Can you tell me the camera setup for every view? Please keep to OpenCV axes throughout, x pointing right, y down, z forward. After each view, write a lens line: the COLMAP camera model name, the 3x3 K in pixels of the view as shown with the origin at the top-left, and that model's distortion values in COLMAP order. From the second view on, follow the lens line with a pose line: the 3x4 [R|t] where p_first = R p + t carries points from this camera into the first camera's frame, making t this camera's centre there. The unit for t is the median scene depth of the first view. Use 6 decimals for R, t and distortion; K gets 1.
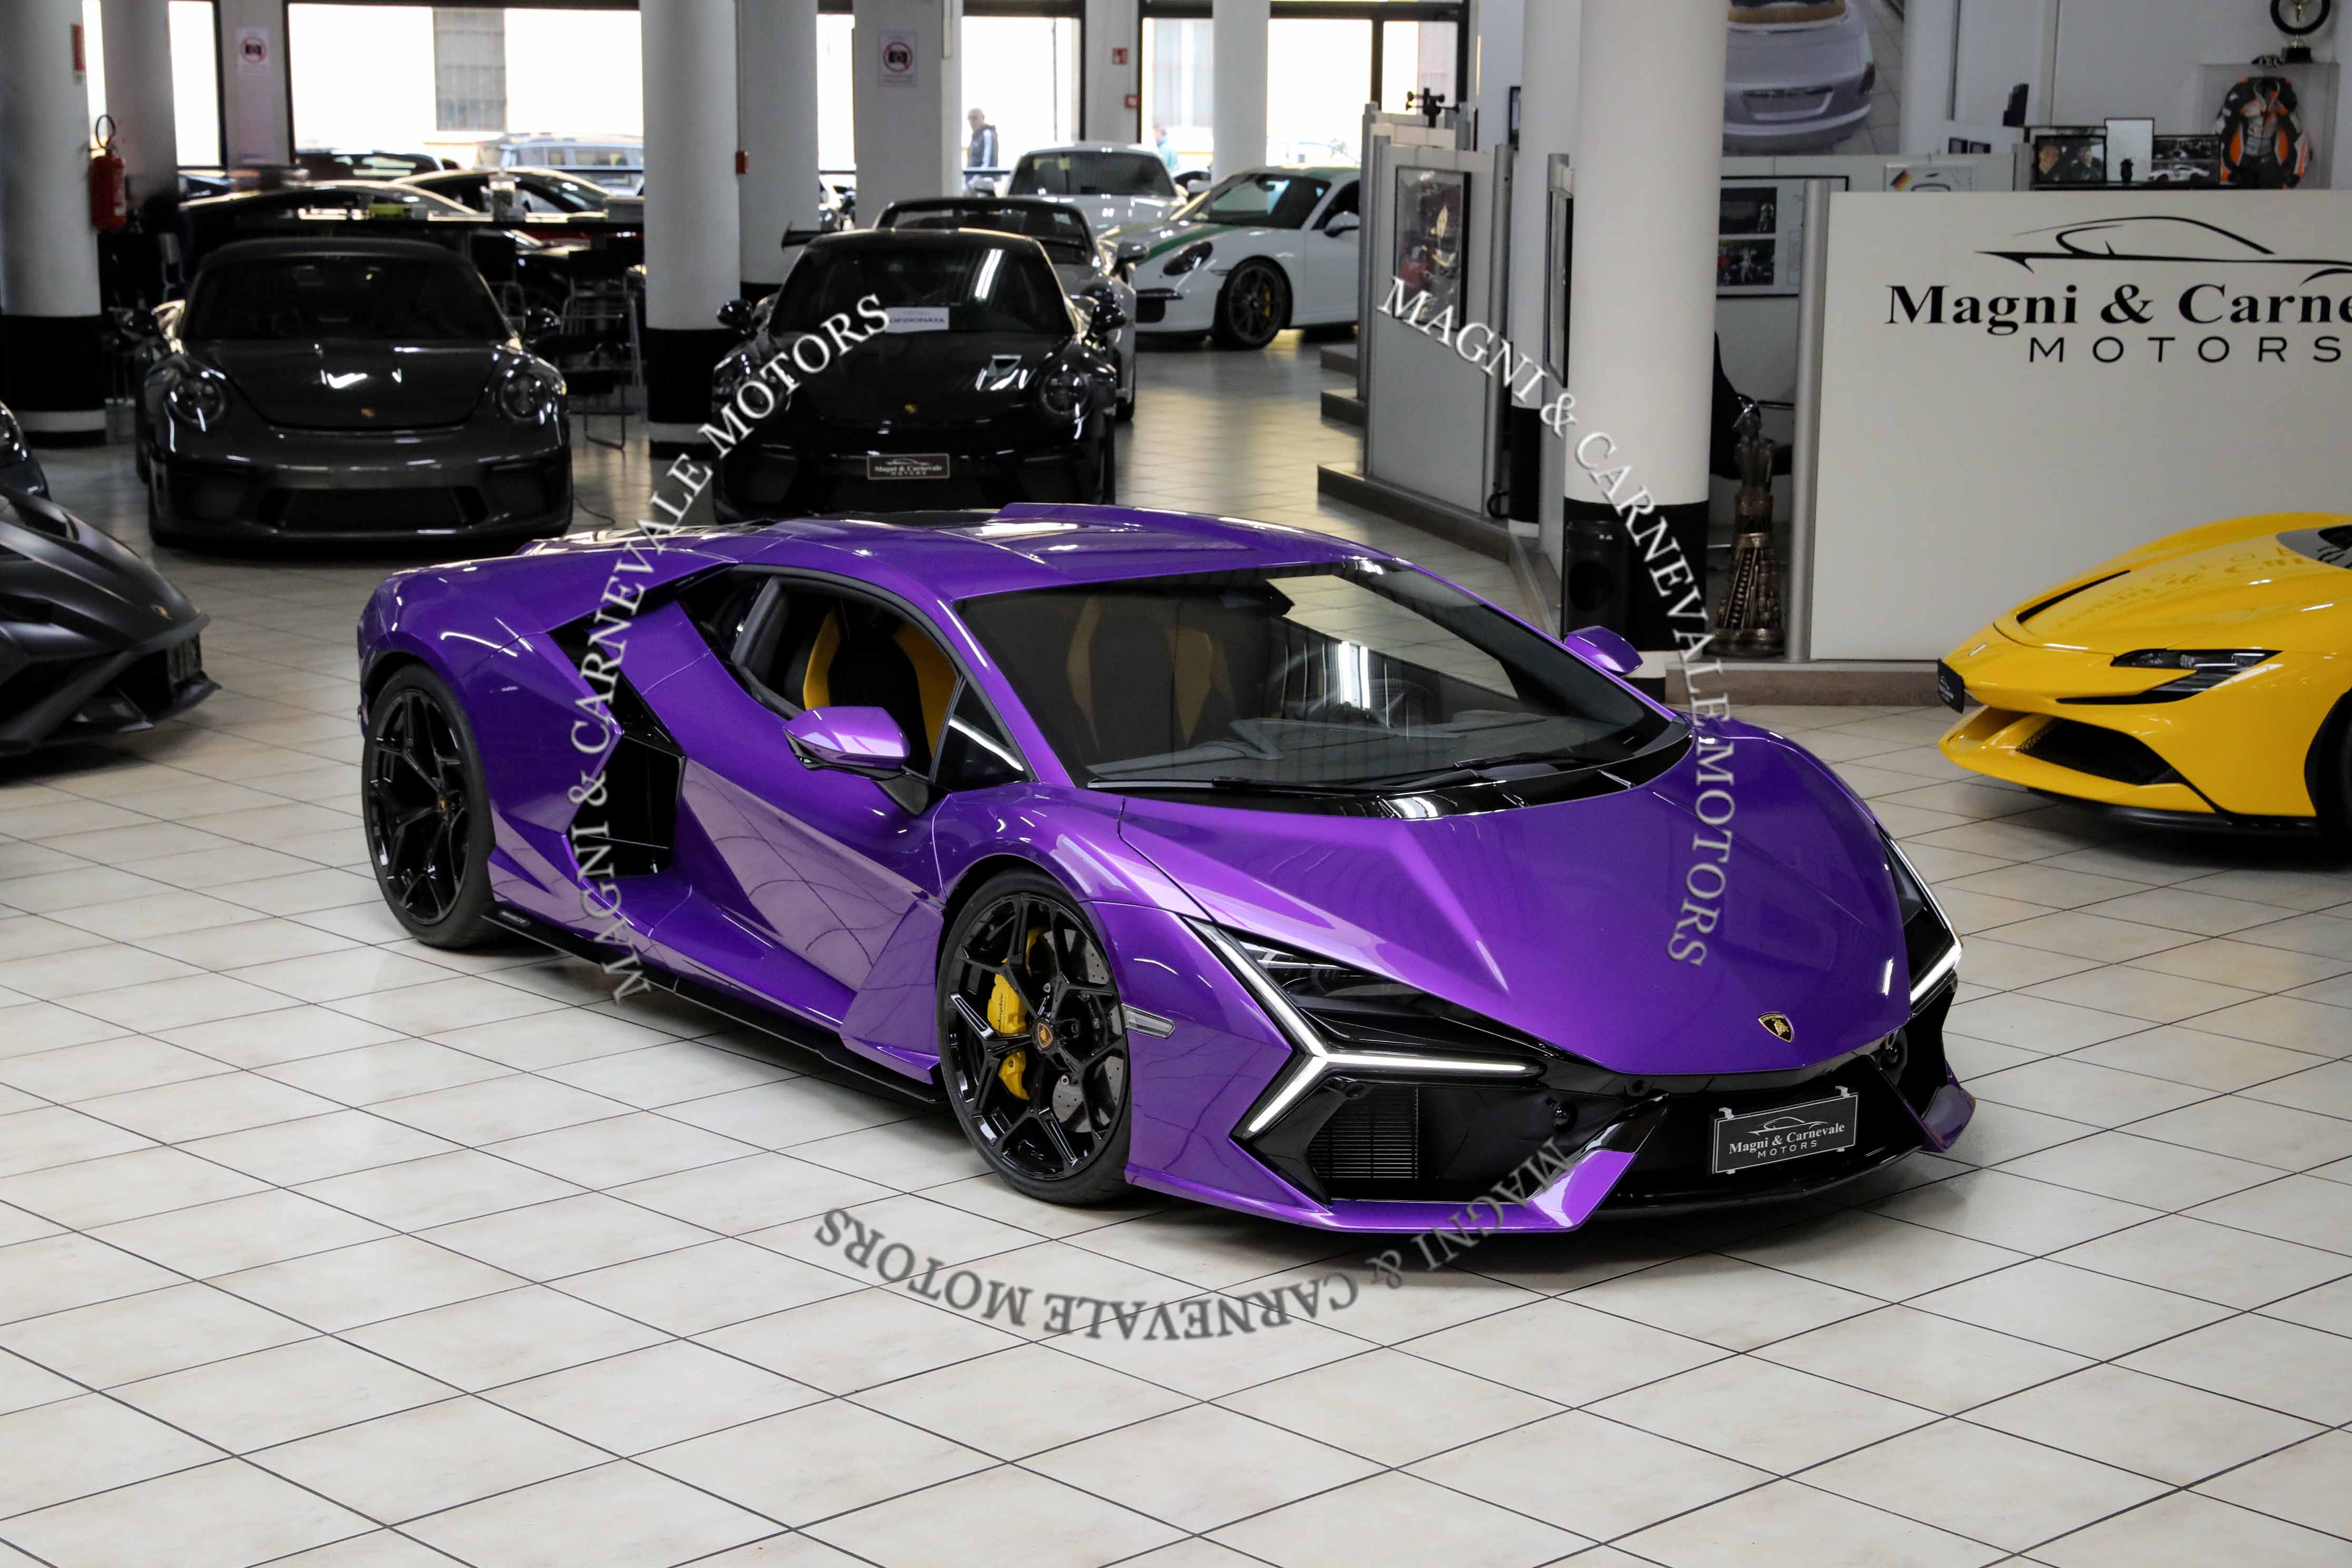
lens RADIAL K [[4165.2, 0, 1176.0], [0, 4165.2, 784.0], [0, 0, 1]] dist [0.217279, 0.140104]
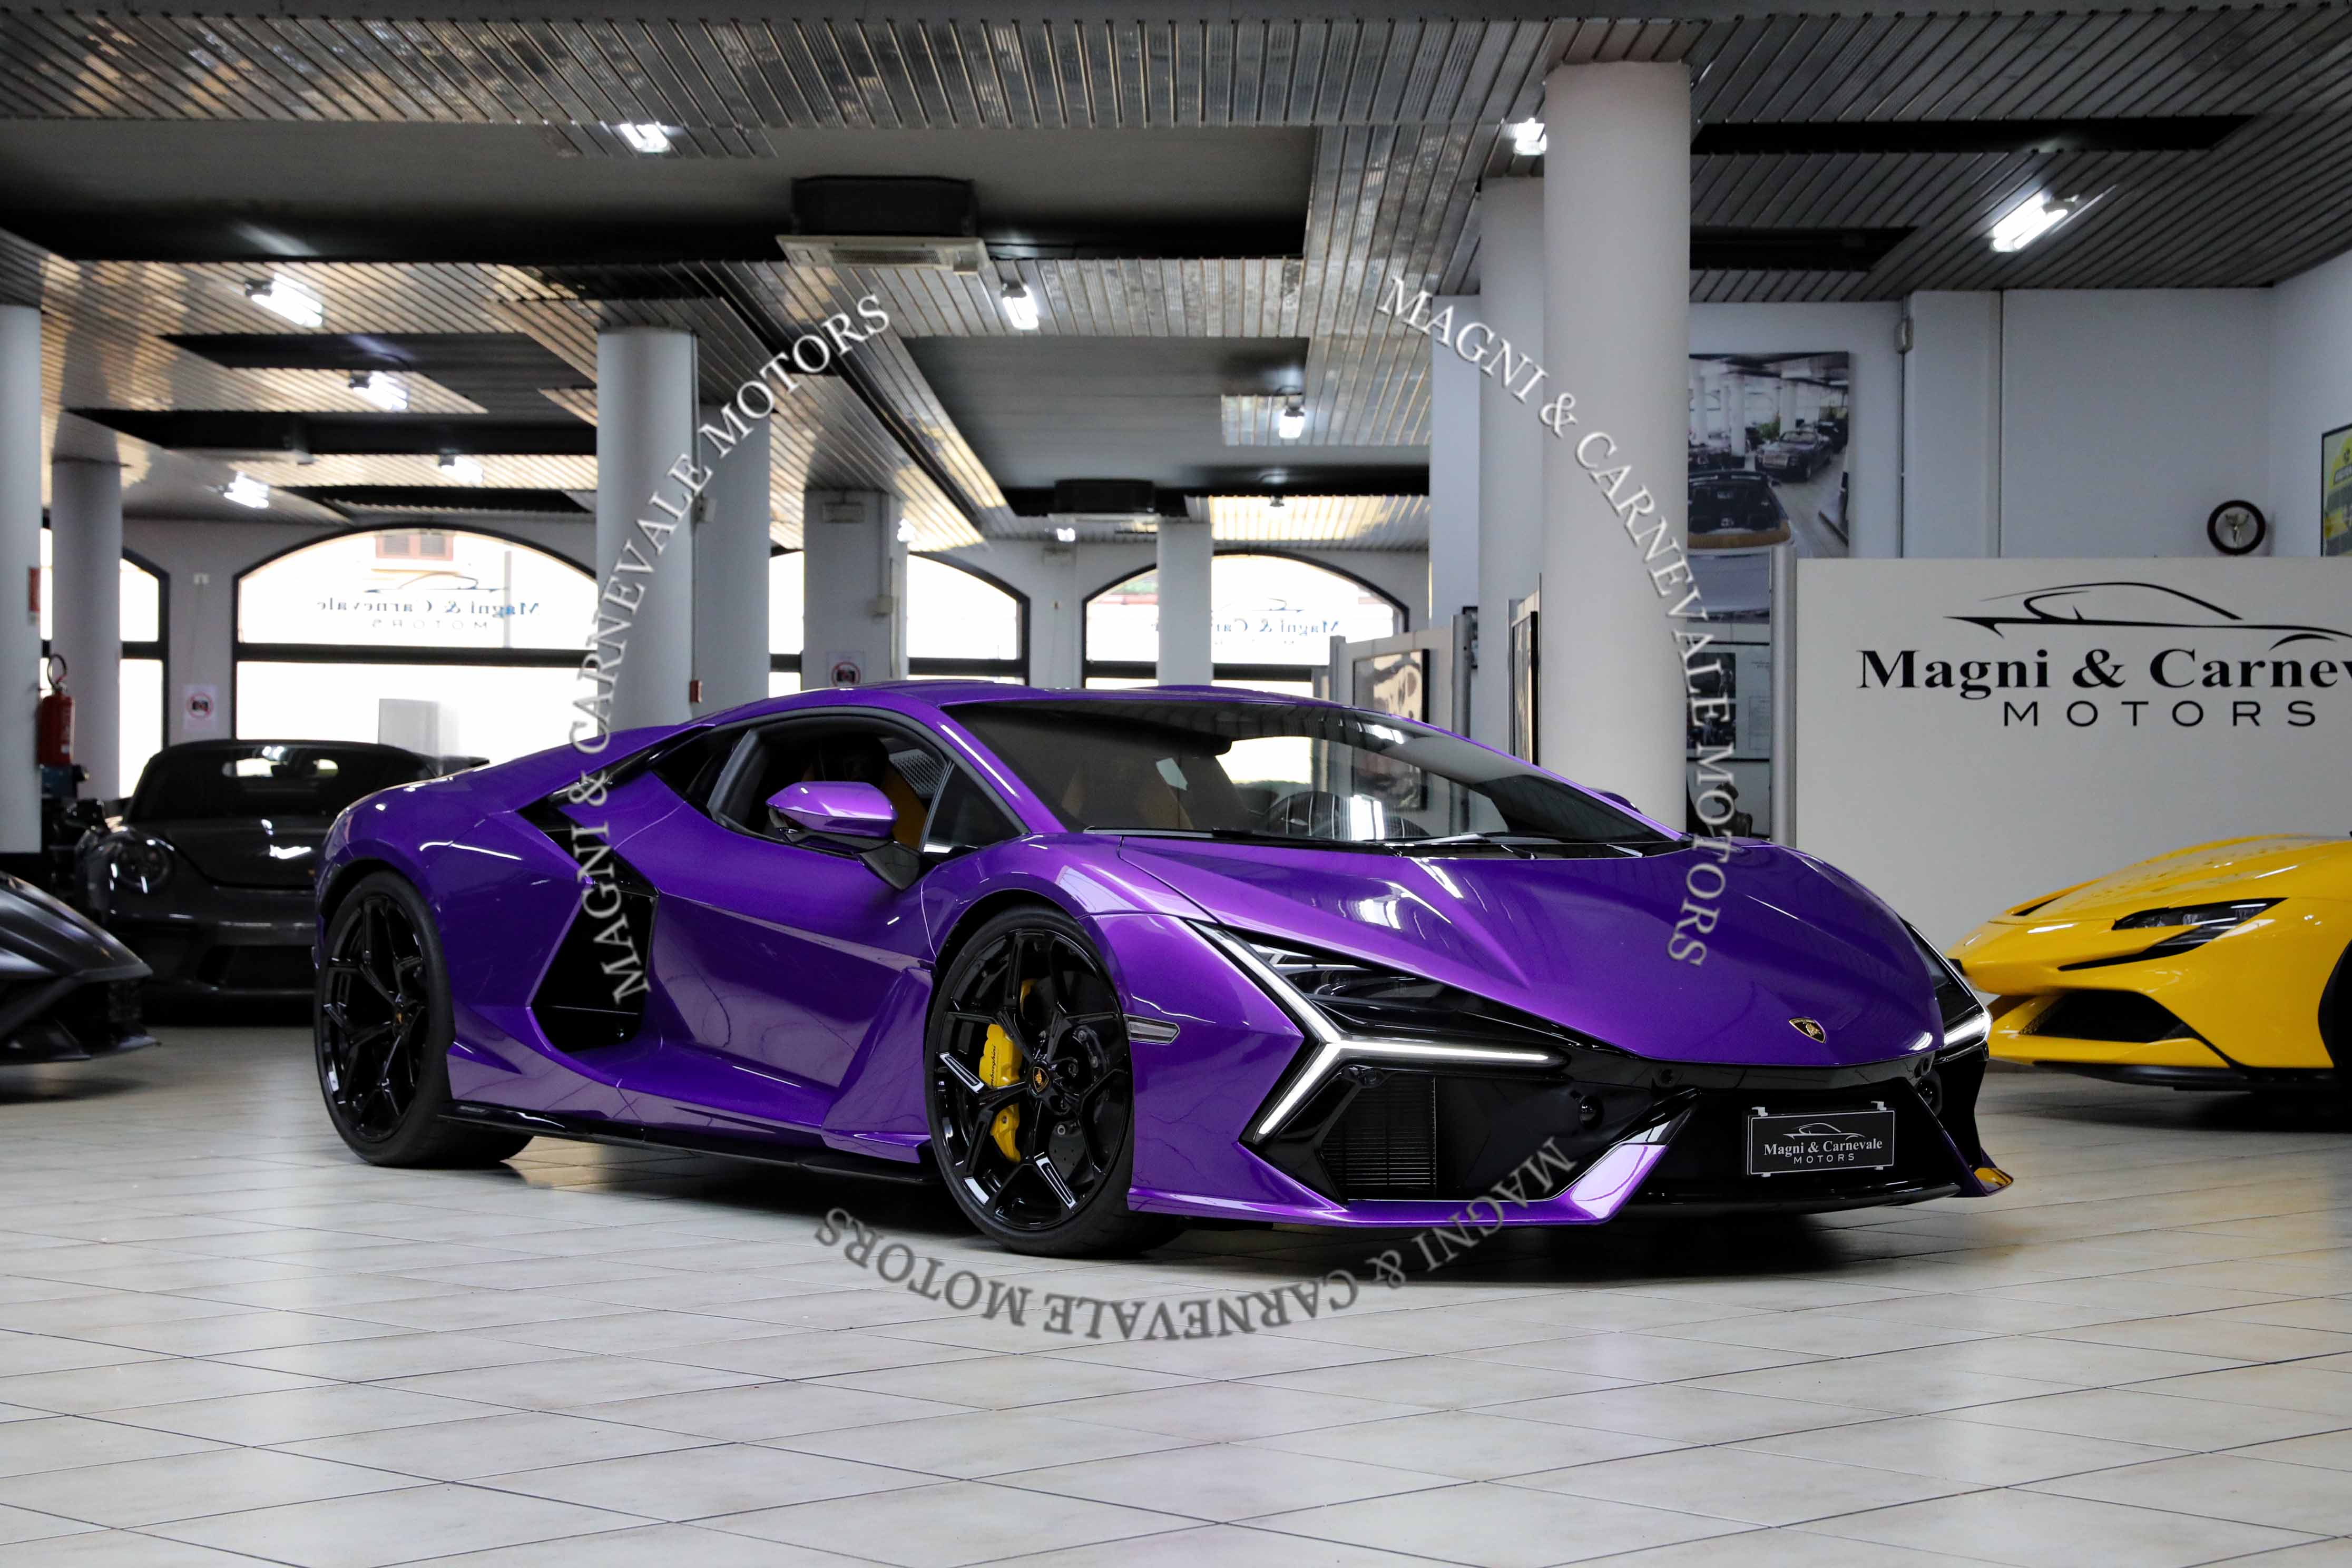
lens RADIAL K [[4223.1, 0, 1176.0], [0, 4223.1, 784.0], [0, 0, 1]] dist [0.189846, 0.375524]
pose [[0.999839, -0.005013, 0.017228, -0.010028], [0.008318, 0.980264, -0.197520, 0.110347], [-0.015898, 0.197632, 0.980147, 0.022522]]
